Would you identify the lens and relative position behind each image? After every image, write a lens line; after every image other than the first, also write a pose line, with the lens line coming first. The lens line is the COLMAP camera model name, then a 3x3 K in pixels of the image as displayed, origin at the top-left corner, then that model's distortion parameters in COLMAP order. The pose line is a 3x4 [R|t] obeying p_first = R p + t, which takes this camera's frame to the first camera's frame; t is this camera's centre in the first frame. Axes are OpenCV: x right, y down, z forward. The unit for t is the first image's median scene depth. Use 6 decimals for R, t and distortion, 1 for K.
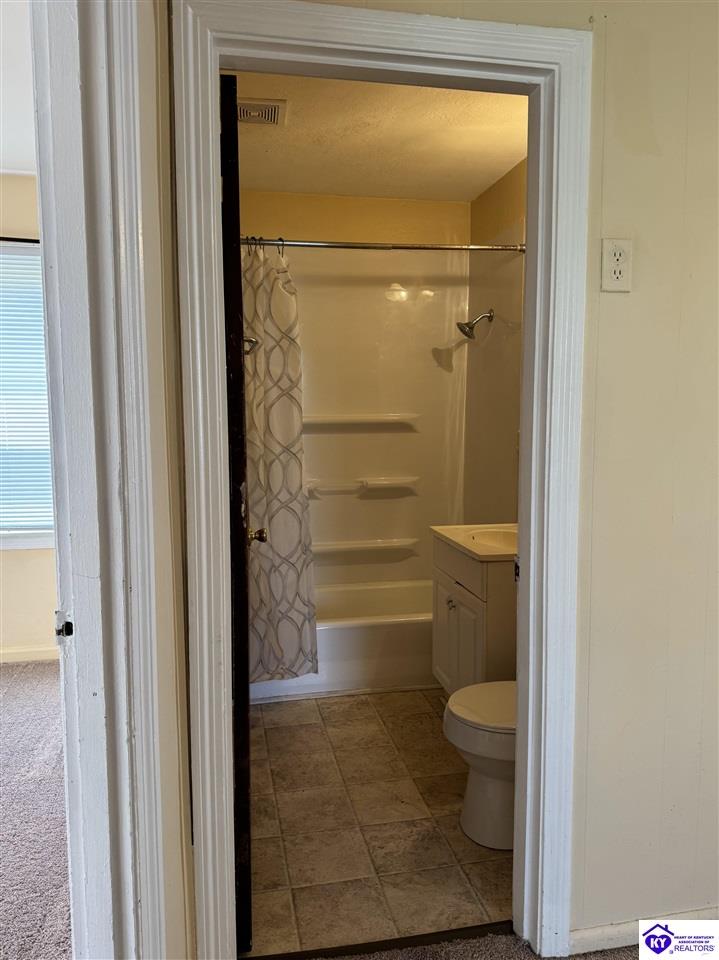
lens RADIAL K [[679.4, 0, 357.7], [0, 679.4, 487.4], [0, 0, 1]] dist [0.016084, -0.043468]
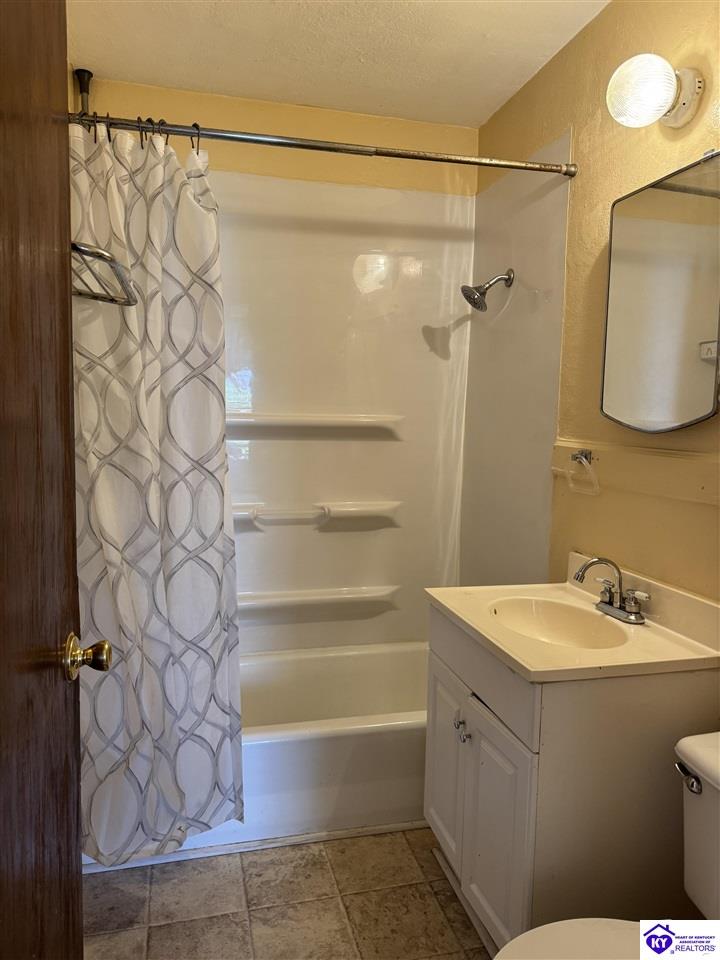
lens RADIAL K [[679.4, 0, 362.7], [0, 679.4, 475.7], [0, 0, 1]] dist [0.016084, -0.043468]
pose [[0.998128, 0.020370, 0.057666, 0.008790], [-0.019038, 0.999541, -0.023550, -0.033574], [-0.058119, 0.022409, 0.998058, 0.366503]]
